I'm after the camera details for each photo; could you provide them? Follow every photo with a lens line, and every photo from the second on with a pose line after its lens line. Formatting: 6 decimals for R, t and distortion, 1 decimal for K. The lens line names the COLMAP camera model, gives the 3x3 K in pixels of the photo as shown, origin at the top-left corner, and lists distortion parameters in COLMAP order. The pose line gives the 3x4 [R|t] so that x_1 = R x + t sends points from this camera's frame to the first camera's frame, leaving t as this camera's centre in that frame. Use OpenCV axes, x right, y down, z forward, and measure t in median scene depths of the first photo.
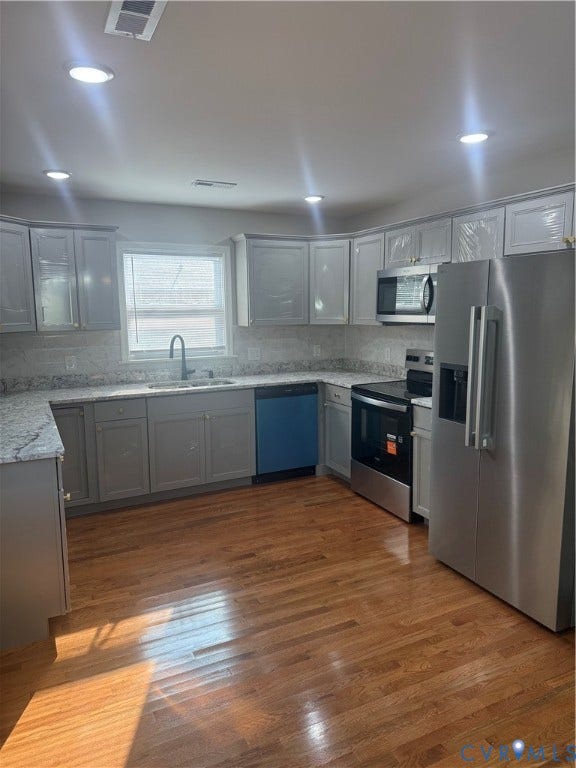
lens RADIAL K [[544.5, 0, 287.4], [0, 544.5, 377.1], [0, 0, 1]] dist [0.043619, -0.007044]
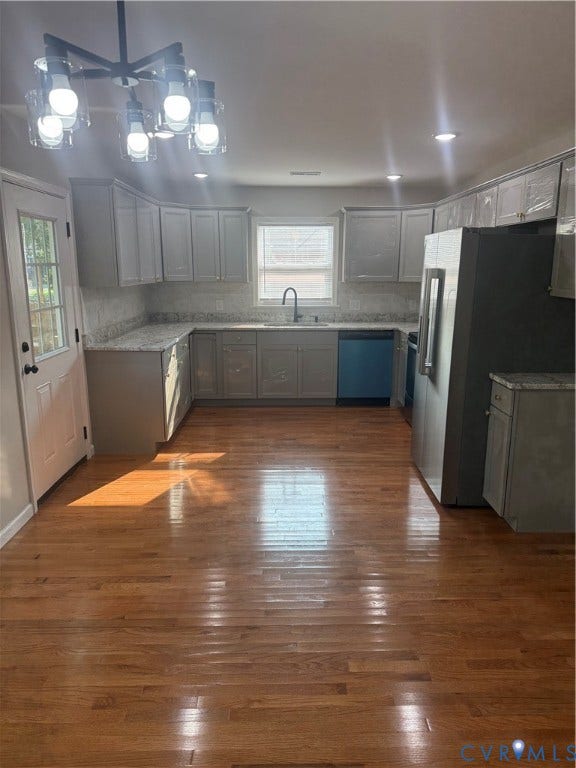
lens RADIAL K [[544.5, 0, 291.8], [0, 544.5, 389.8], [0, 0, 1]] dist [0.043619, -0.007044]
pose [[0.908541, 0.106494, -0.403996, 0.366069], [-0.066229, 0.991453, 0.112405, 0.020671], [0.412513, -0.075368, 0.907828, -0.228558]]
